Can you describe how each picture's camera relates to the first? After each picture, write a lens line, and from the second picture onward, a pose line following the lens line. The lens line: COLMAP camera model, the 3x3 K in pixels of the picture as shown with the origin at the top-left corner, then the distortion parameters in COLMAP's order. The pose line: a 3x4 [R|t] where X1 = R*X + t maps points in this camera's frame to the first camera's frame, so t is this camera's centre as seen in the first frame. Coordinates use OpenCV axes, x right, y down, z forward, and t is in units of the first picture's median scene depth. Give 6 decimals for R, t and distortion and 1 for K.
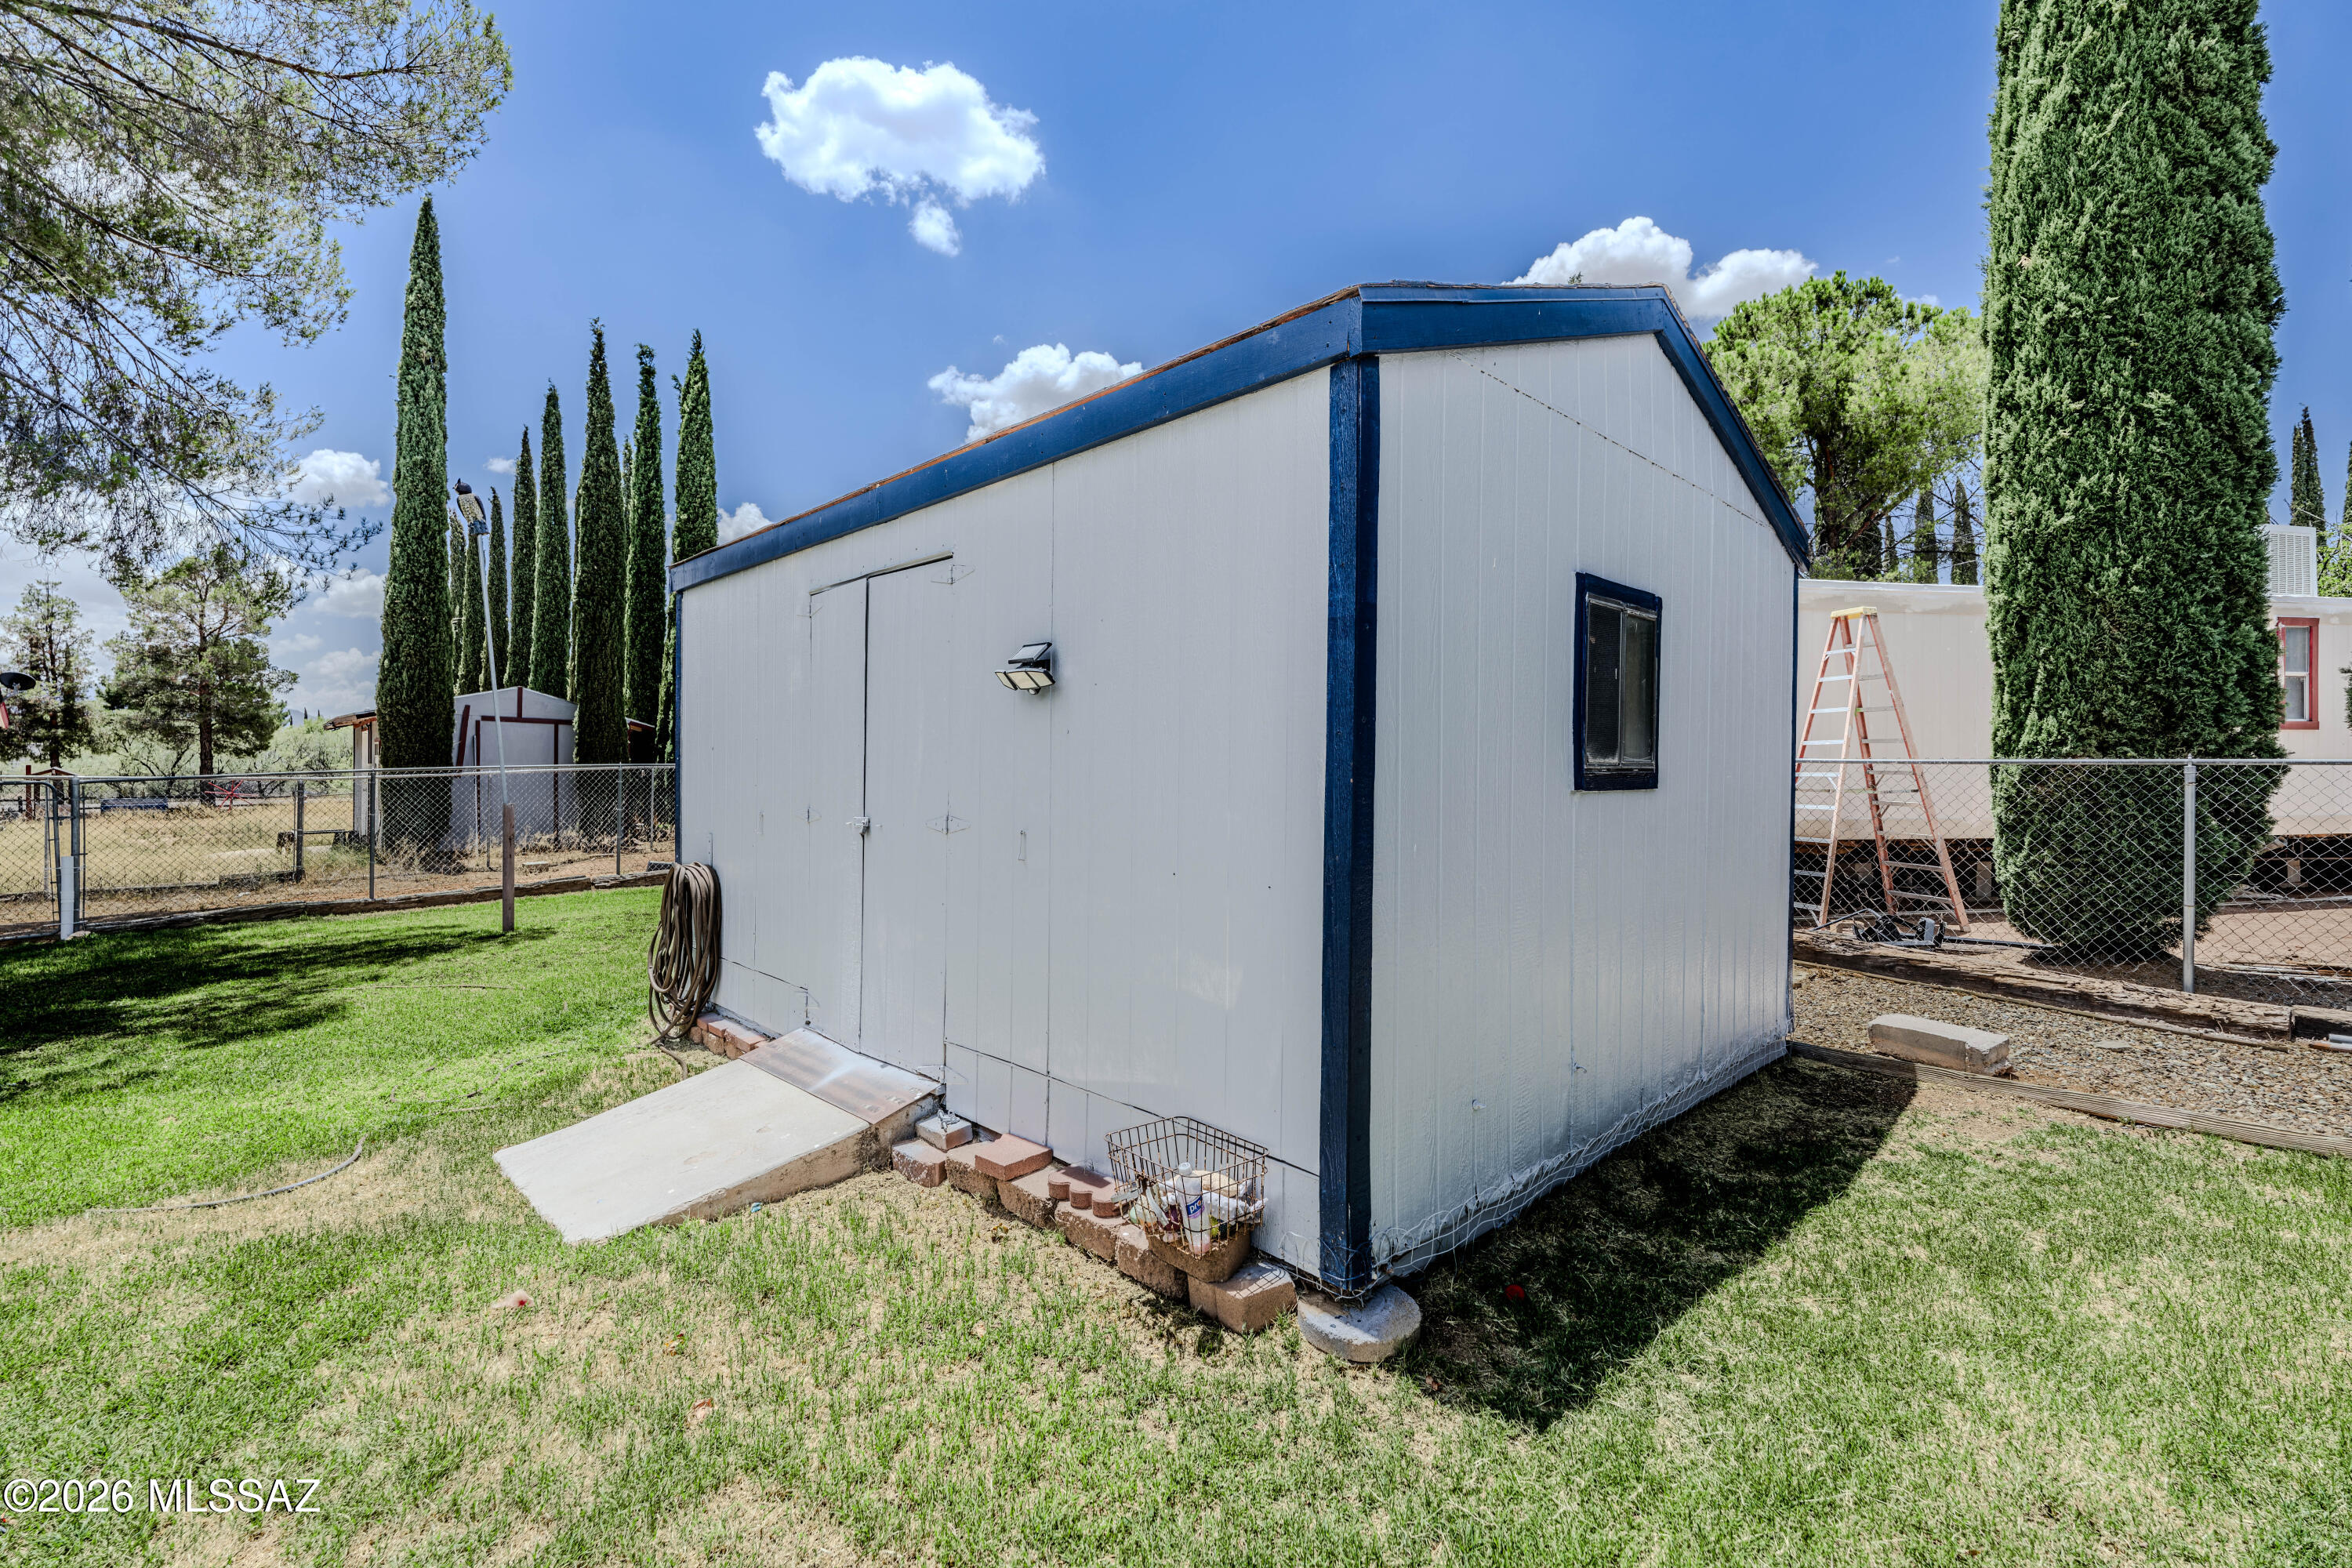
lens RADIAL K [[1021.6, 0, 1184.2], [0, 1021.6, 784.2], [0, 0, 1]] dist [-0.008119, 0.001340]
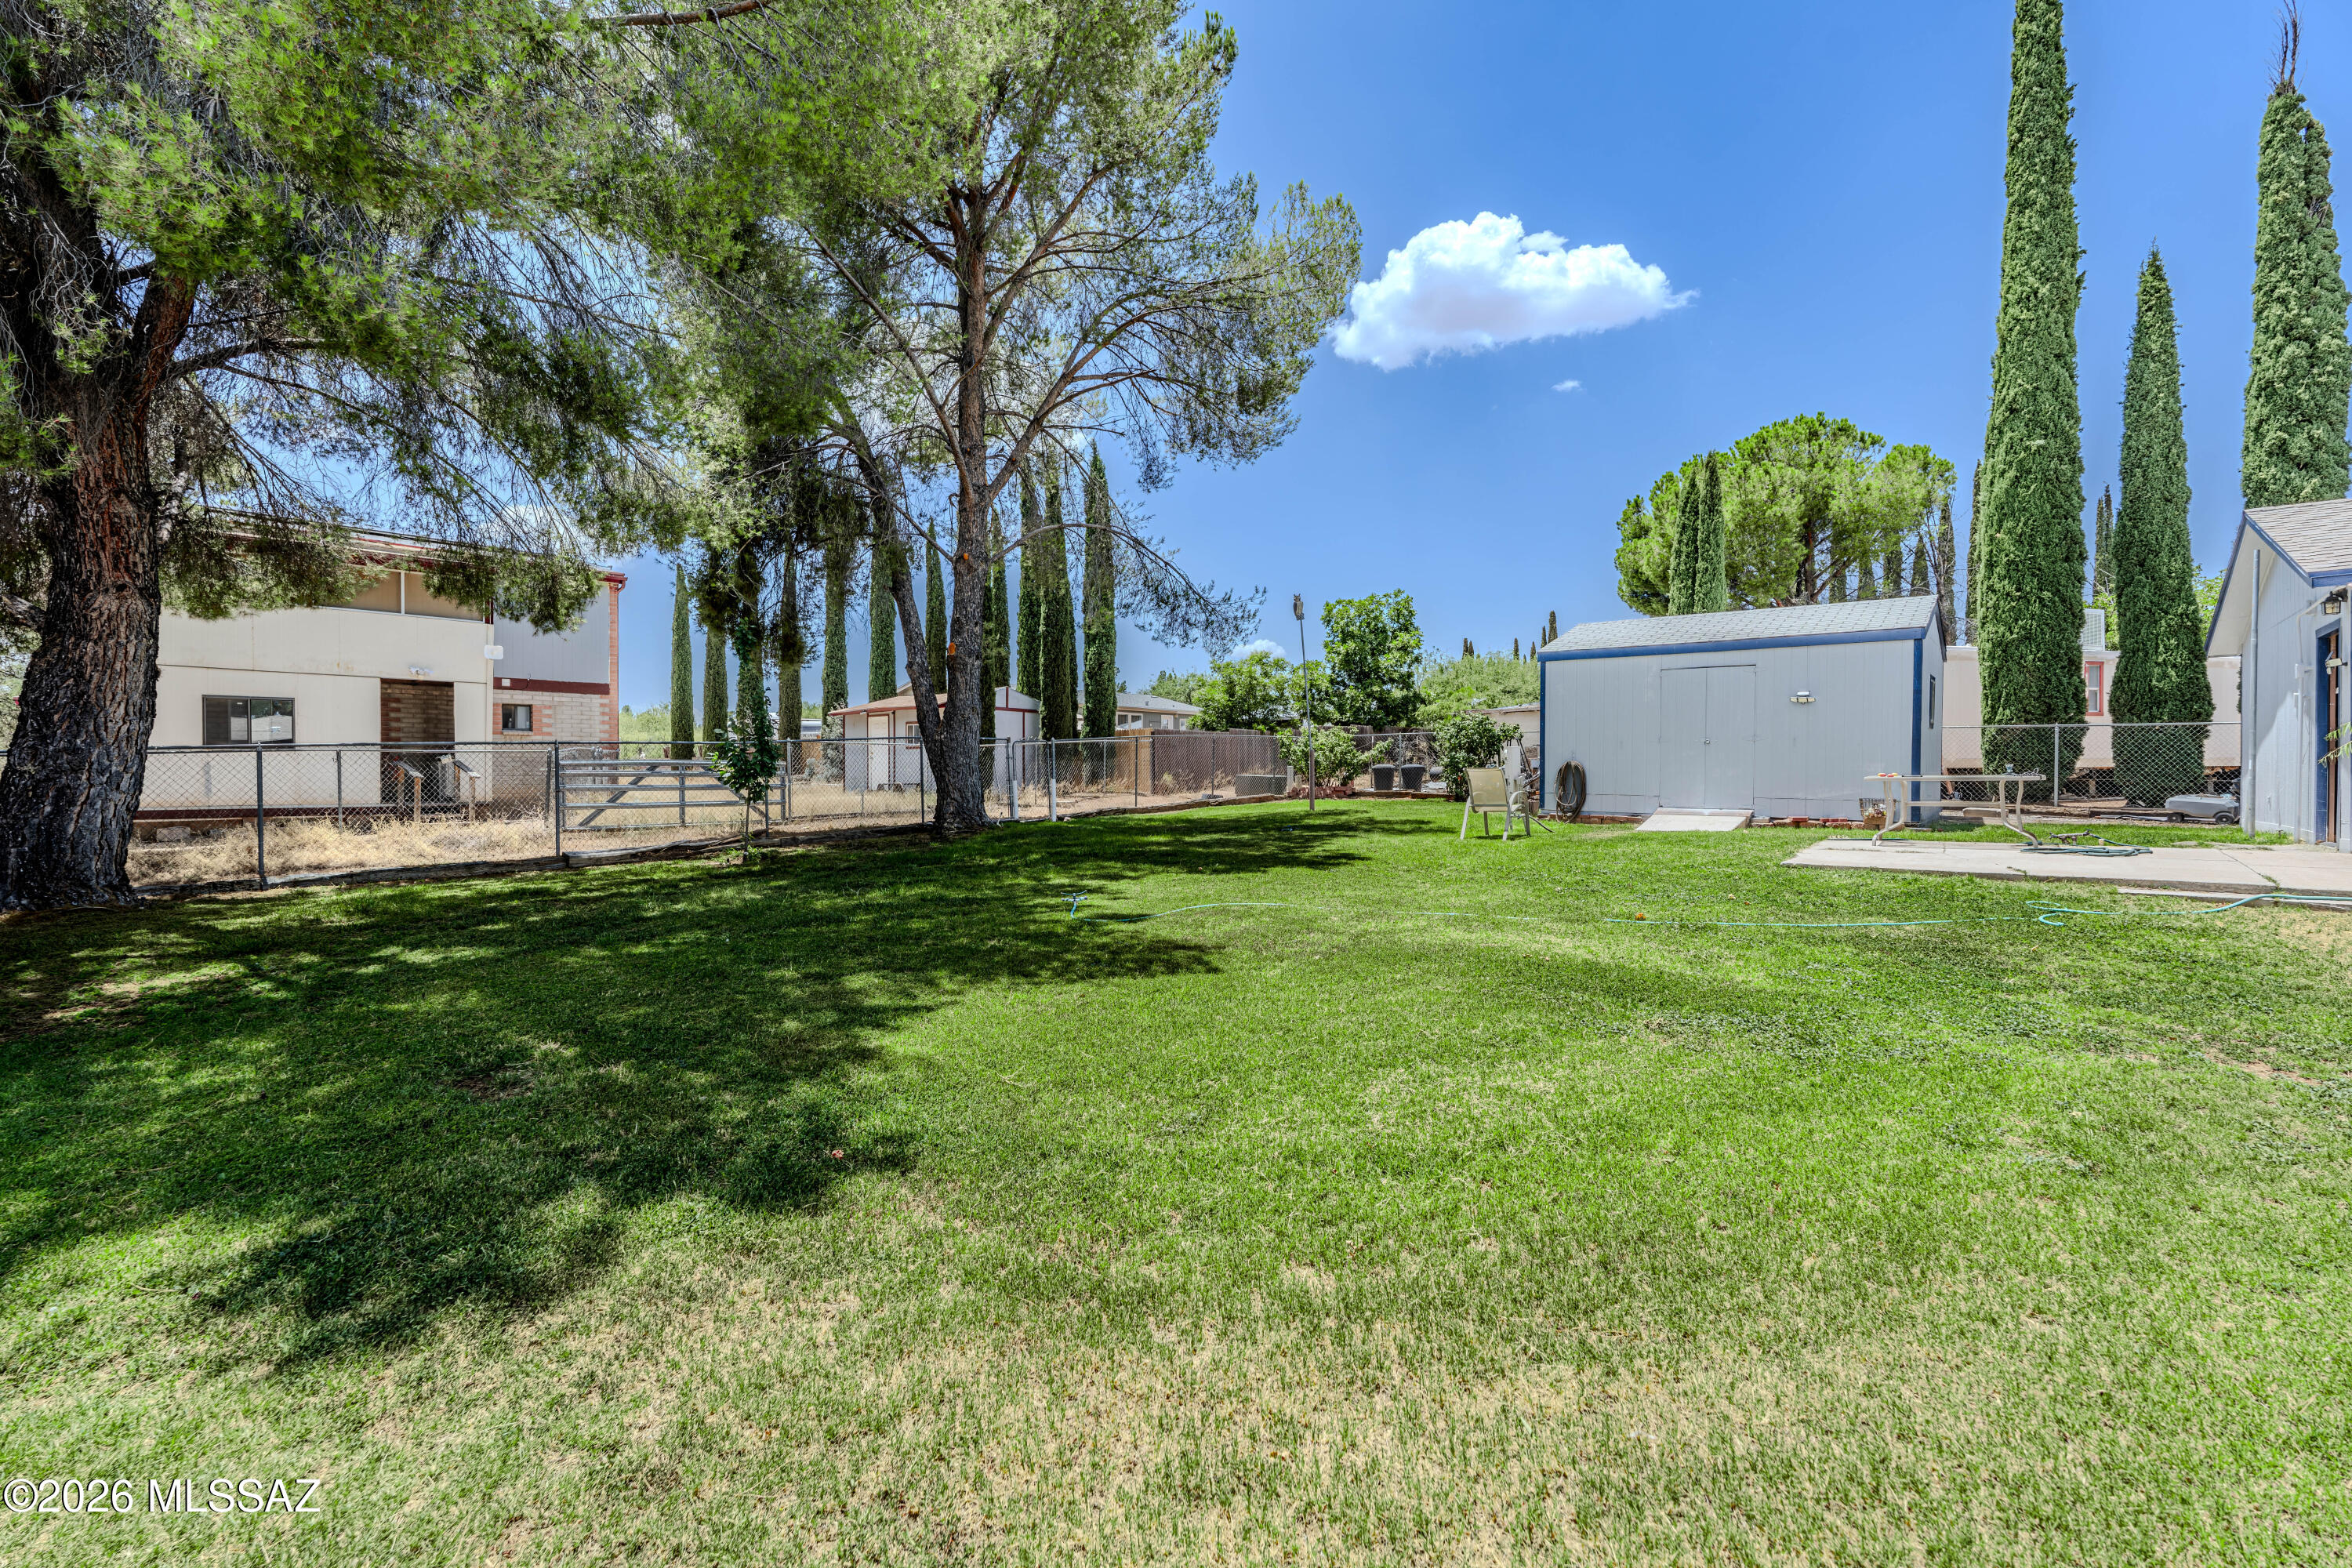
lens RADIAL K [[1021.6, 0, 1175.3], [0, 1021.6, 785.6], [0, 0, 1]] dist [-0.008119, 0.001340]
pose [[0.995701, -0.005192, 0.092477, -1.527738], [0.004181, 0.999929, 0.011121, 0.091335], [-0.092528, -0.010687, 0.995653, -1.417614]]
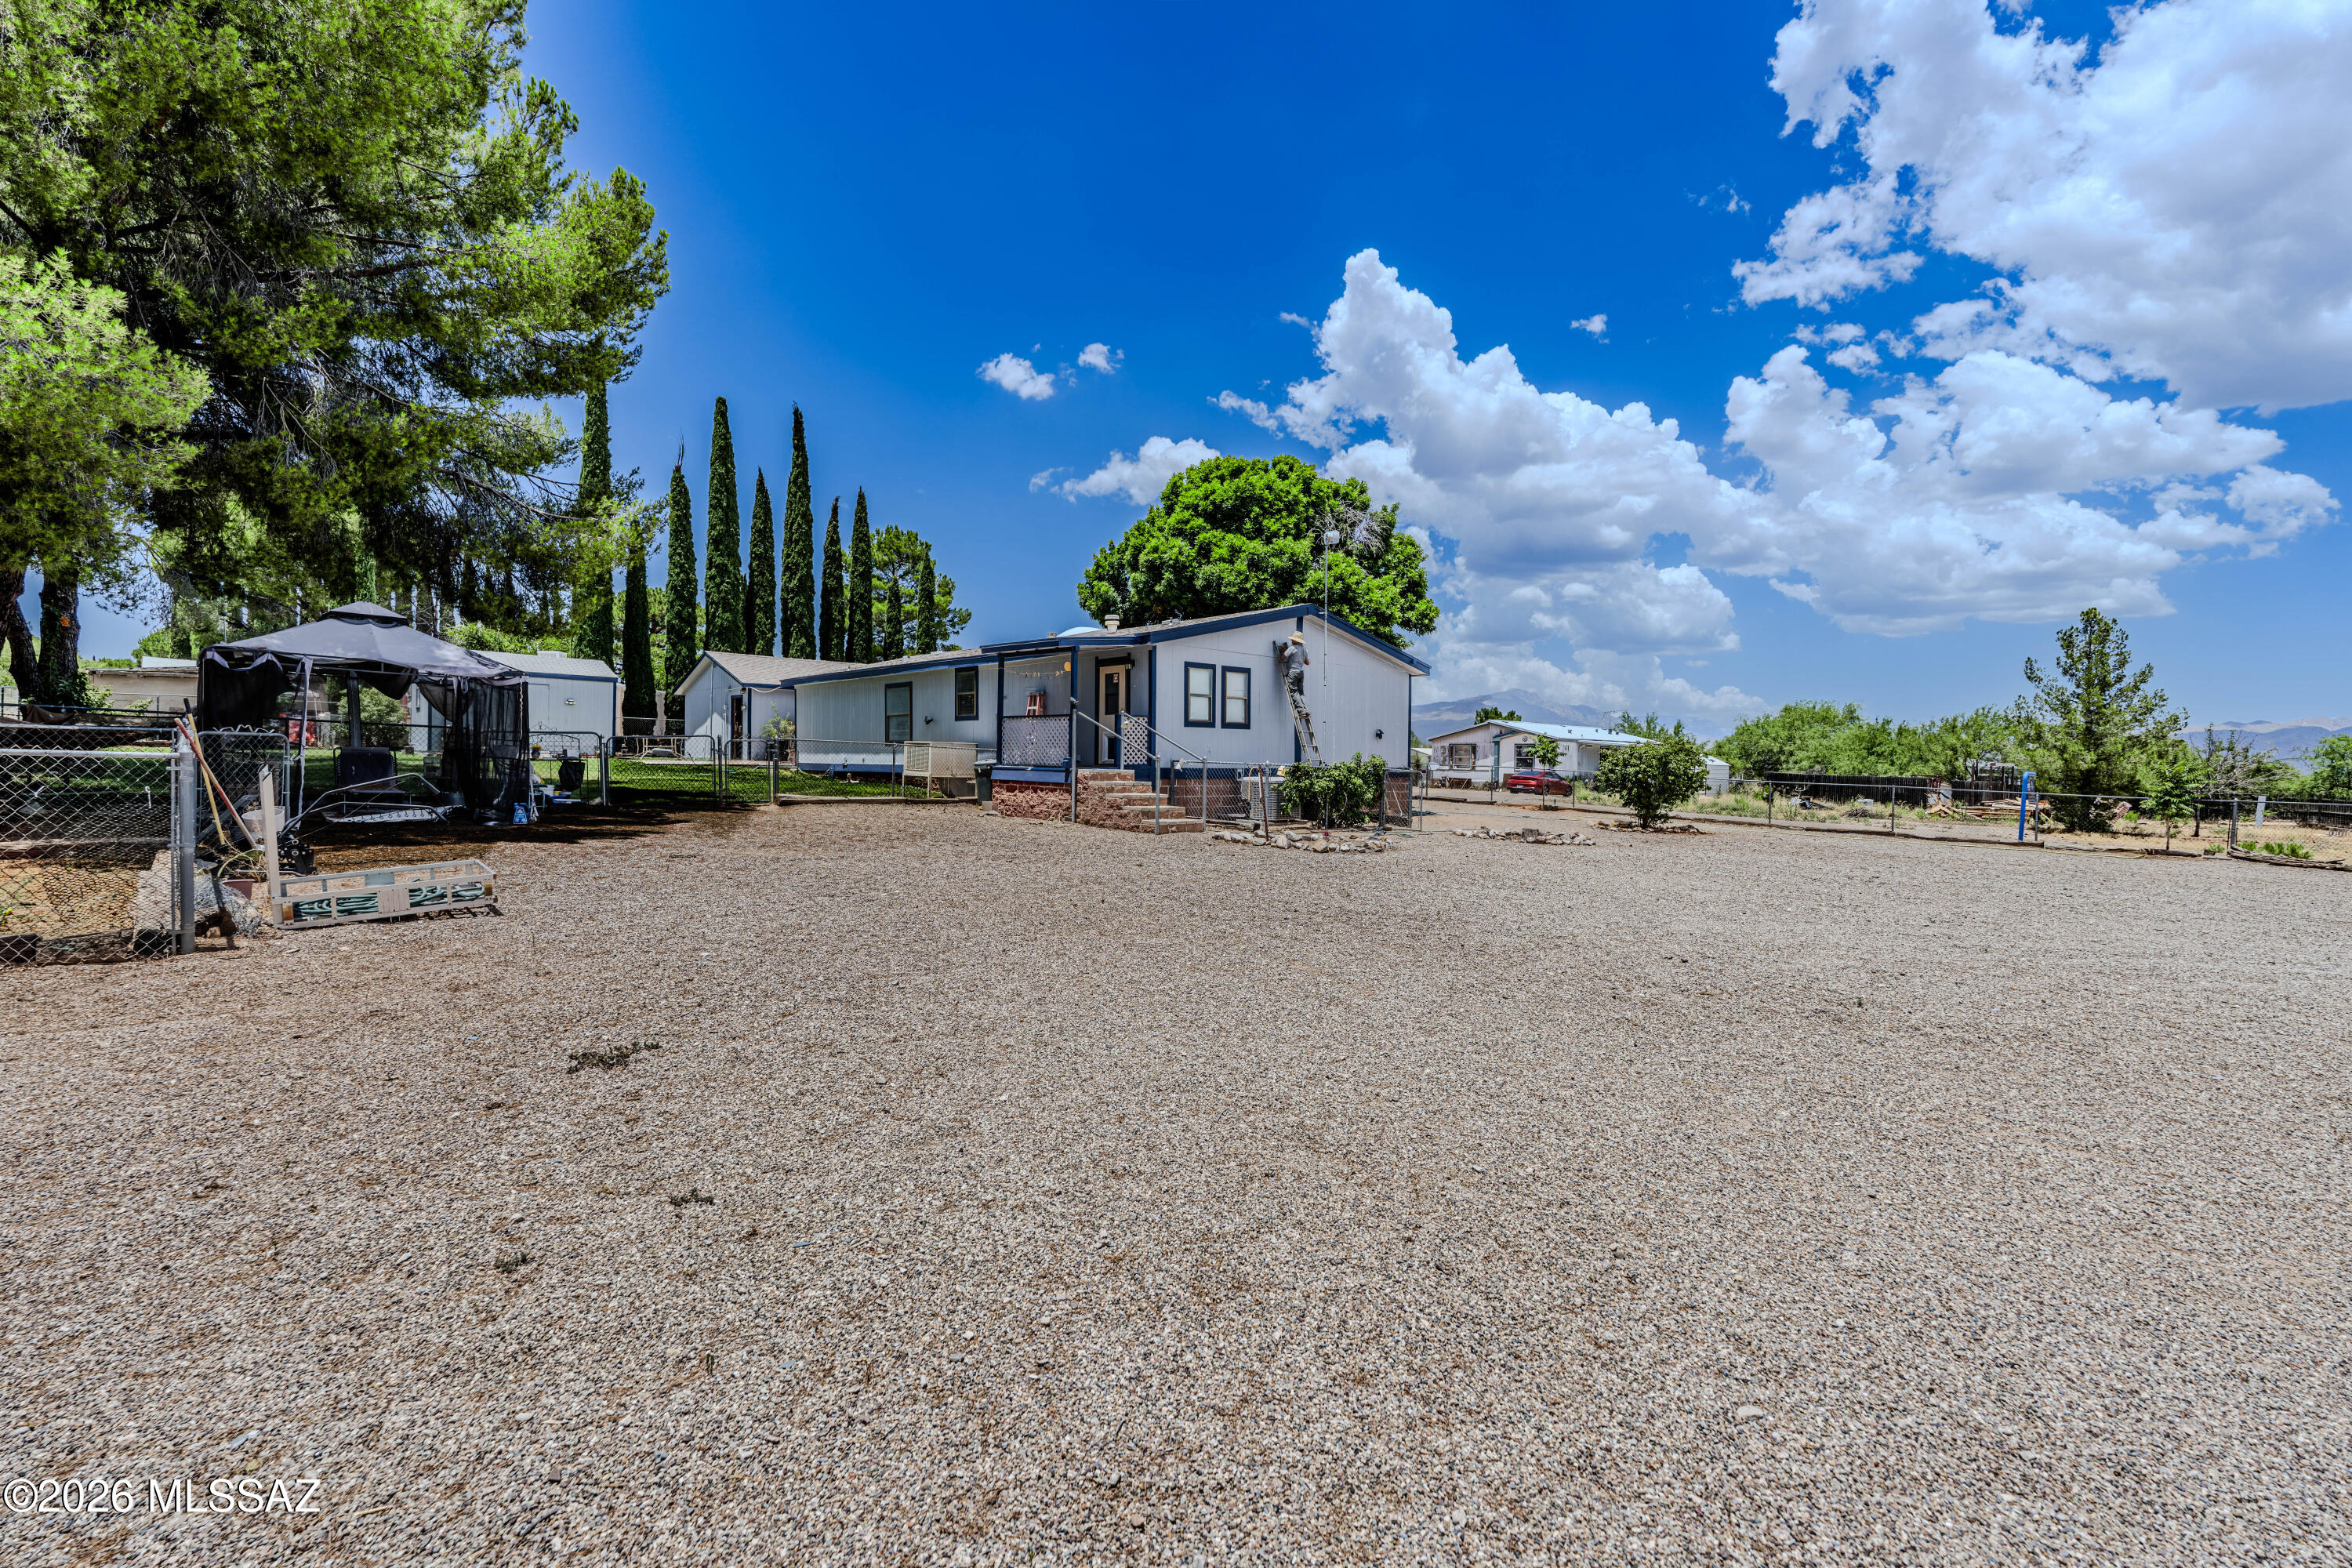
lens RADIAL K [[1021.6, 0, 1162.7], [0, 1021.6, 775.2], [0, 0, 1]] dist [-0.008119, 0.001340]
pose [[0.033990, -0.015872, 0.999296, -4.672043], [-0.014768, 0.999757, 0.016381, 0.163884], [-0.999313, -0.015314, 0.033748, -2.380327]]
